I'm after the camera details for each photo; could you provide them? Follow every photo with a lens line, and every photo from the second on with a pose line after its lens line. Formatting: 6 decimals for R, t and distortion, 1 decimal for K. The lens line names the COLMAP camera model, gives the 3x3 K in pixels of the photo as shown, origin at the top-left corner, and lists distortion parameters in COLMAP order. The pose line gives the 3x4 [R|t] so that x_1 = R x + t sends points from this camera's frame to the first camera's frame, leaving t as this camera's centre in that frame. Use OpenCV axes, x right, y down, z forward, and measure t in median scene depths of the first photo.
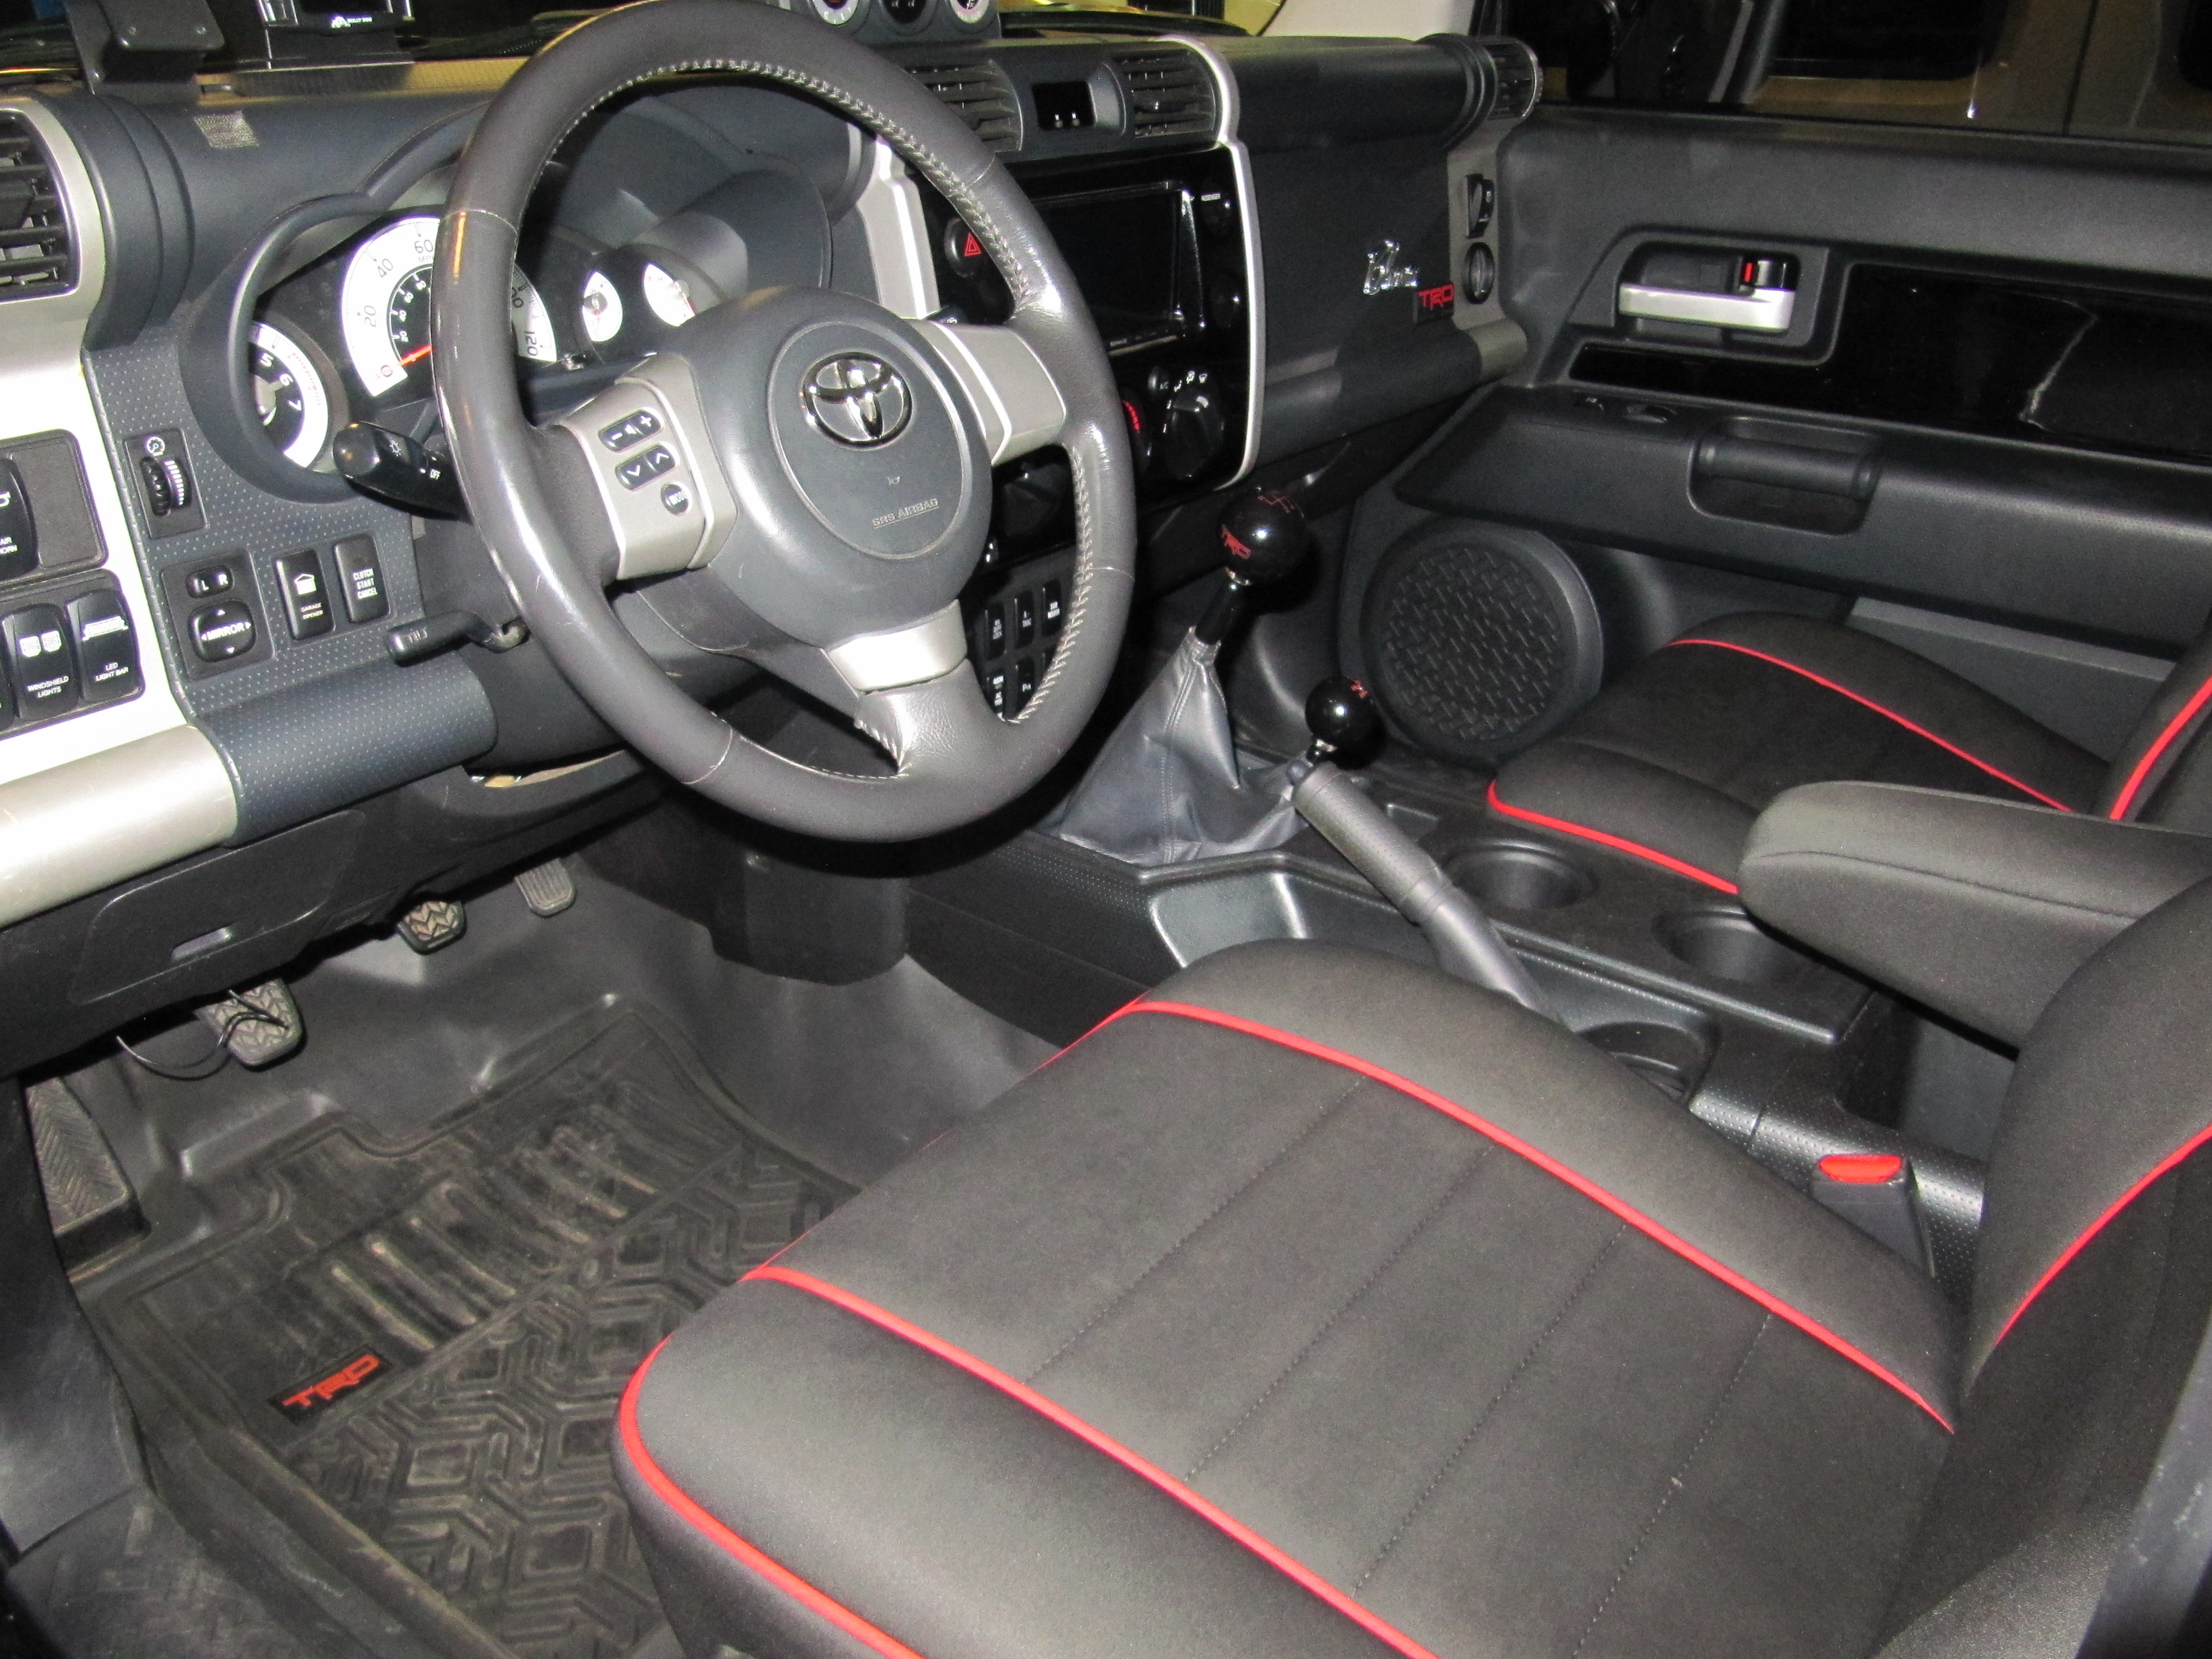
lens RADIAL K [[1959.0, 0, 1106.0], [0, 1959.0, 829.5], [0, 0, 1]] dist [-0.008673, -0.002642]
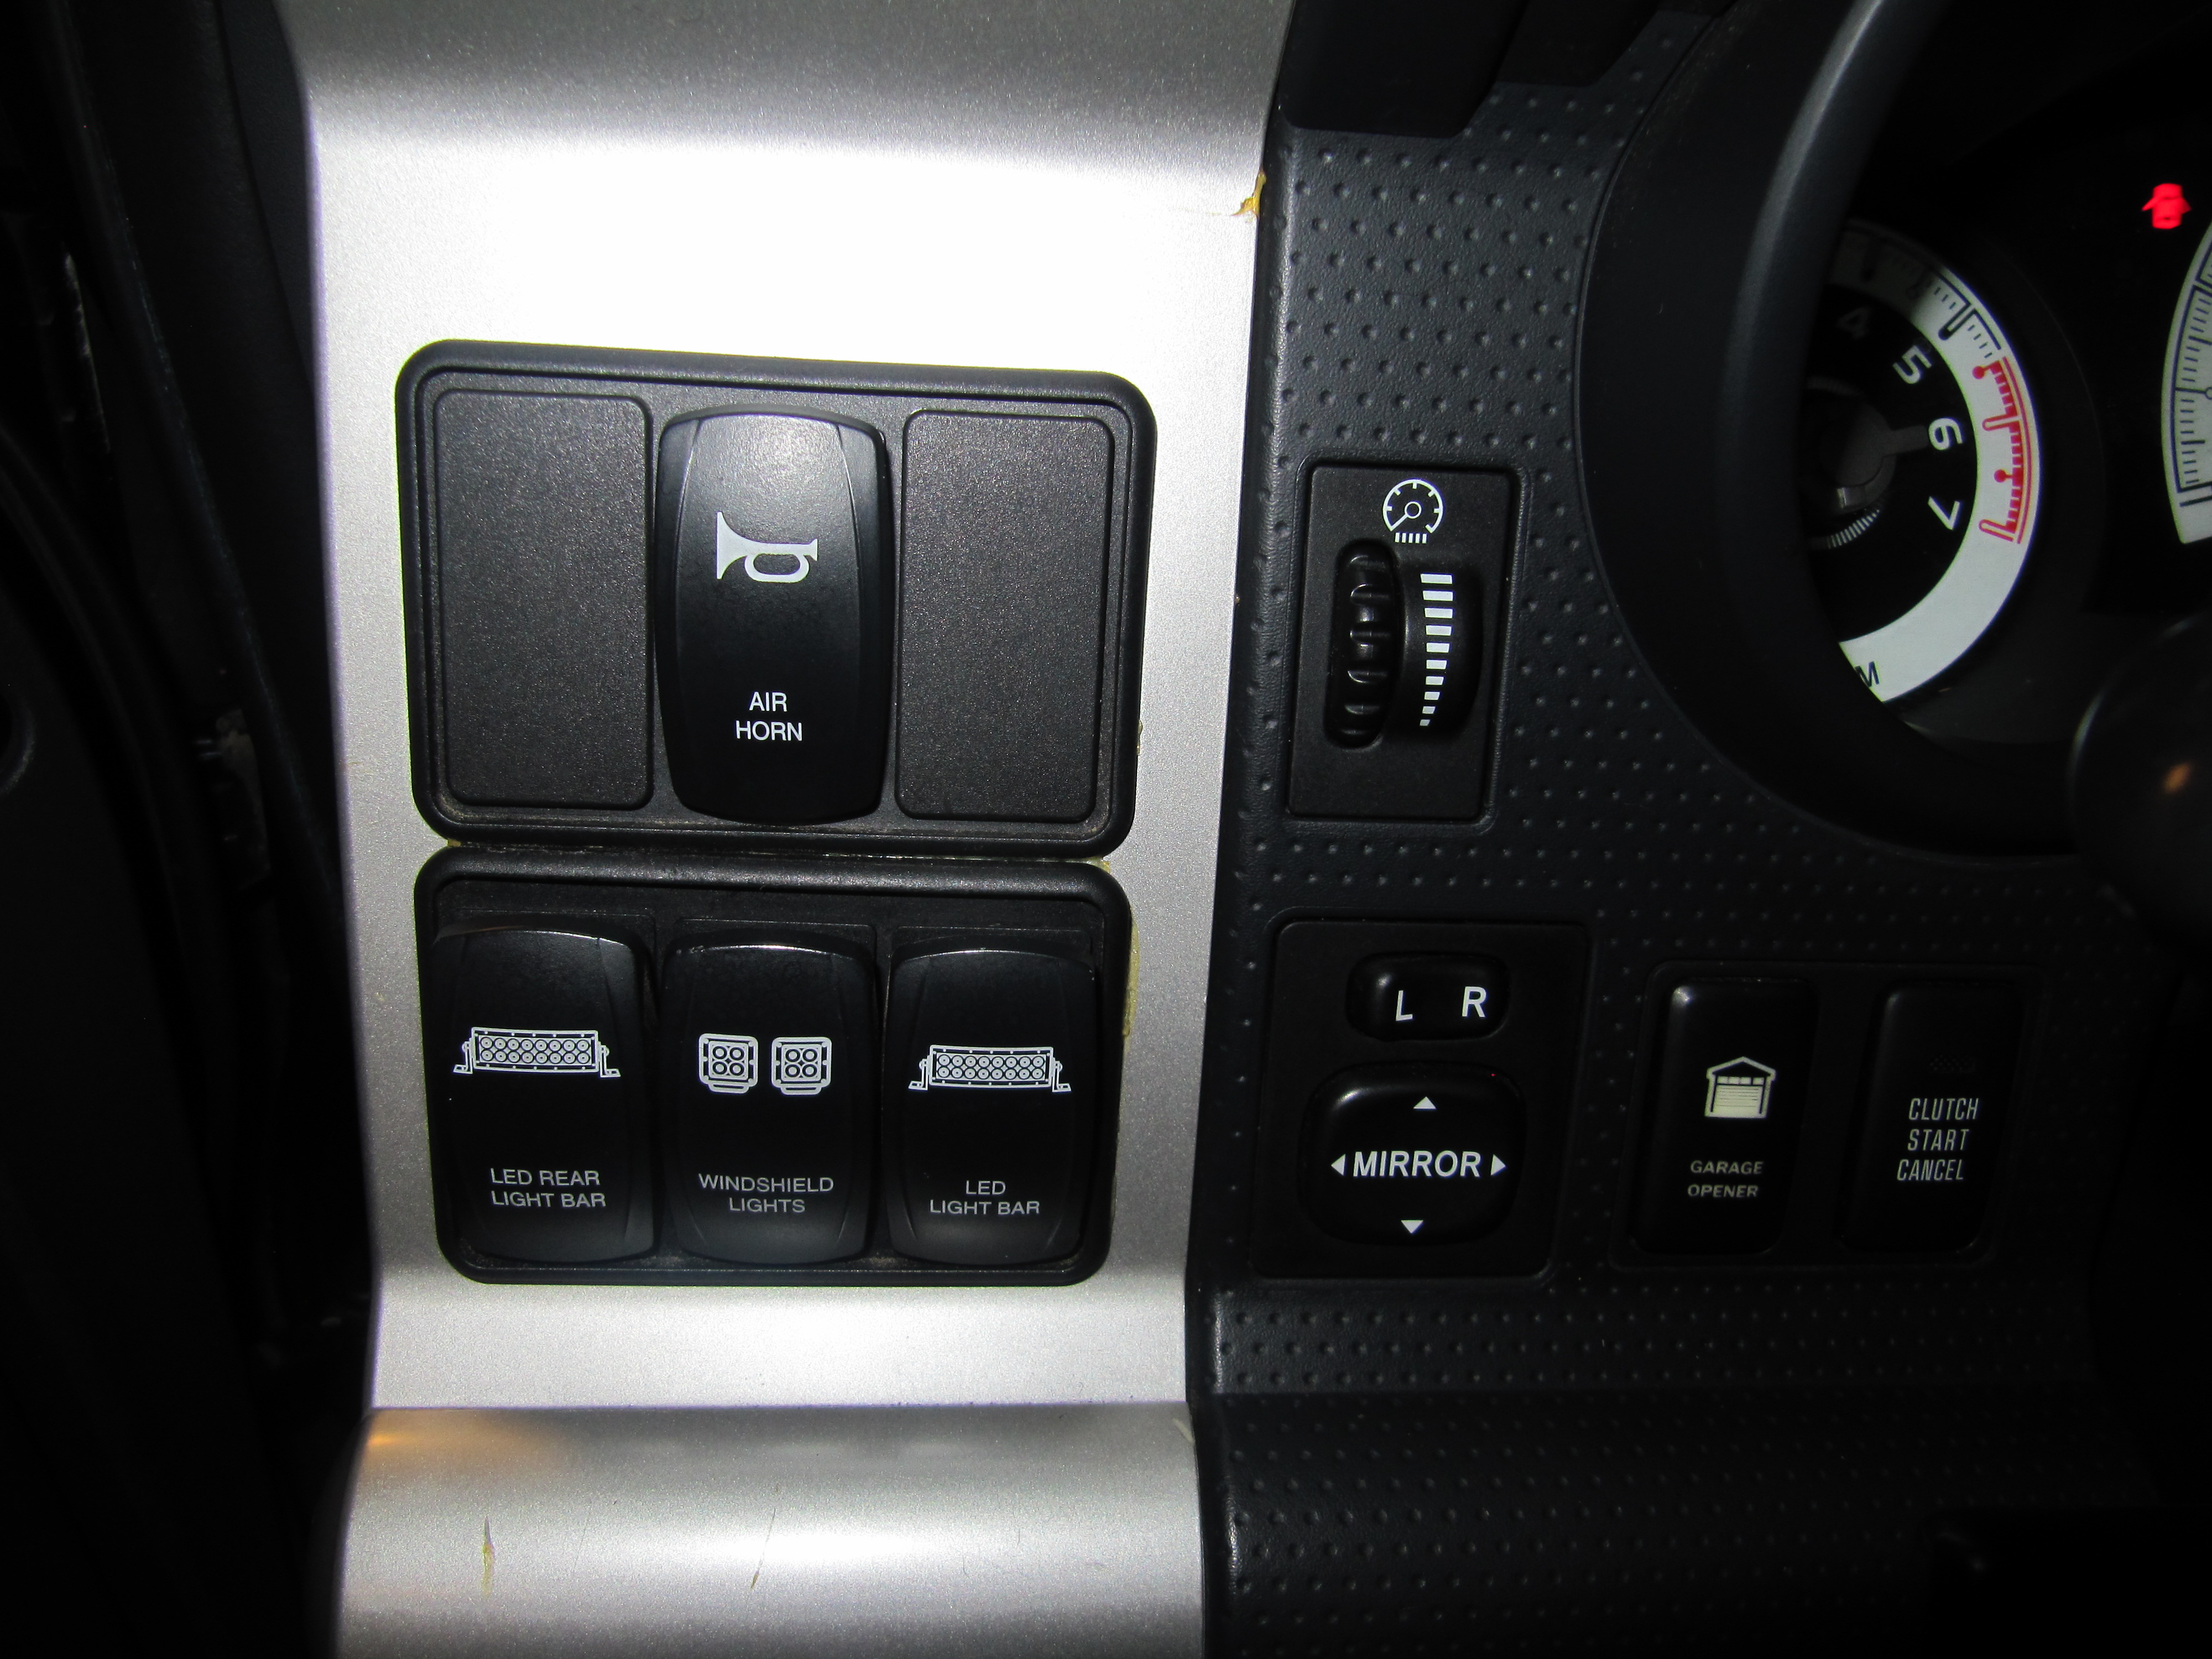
lens RADIAL K [[1821.2, 0, 1106.0], [0, 1821.2, 829.5], [0, 0, 1]] dist [-0.087267, -0.001660]
pose [[0.657286, 0.313626, -0.685283, -0.295059], [-0.360292, 0.929421, 0.079785, -0.144971], [0.661940, 0.194461, 0.723893, 0.723919]]
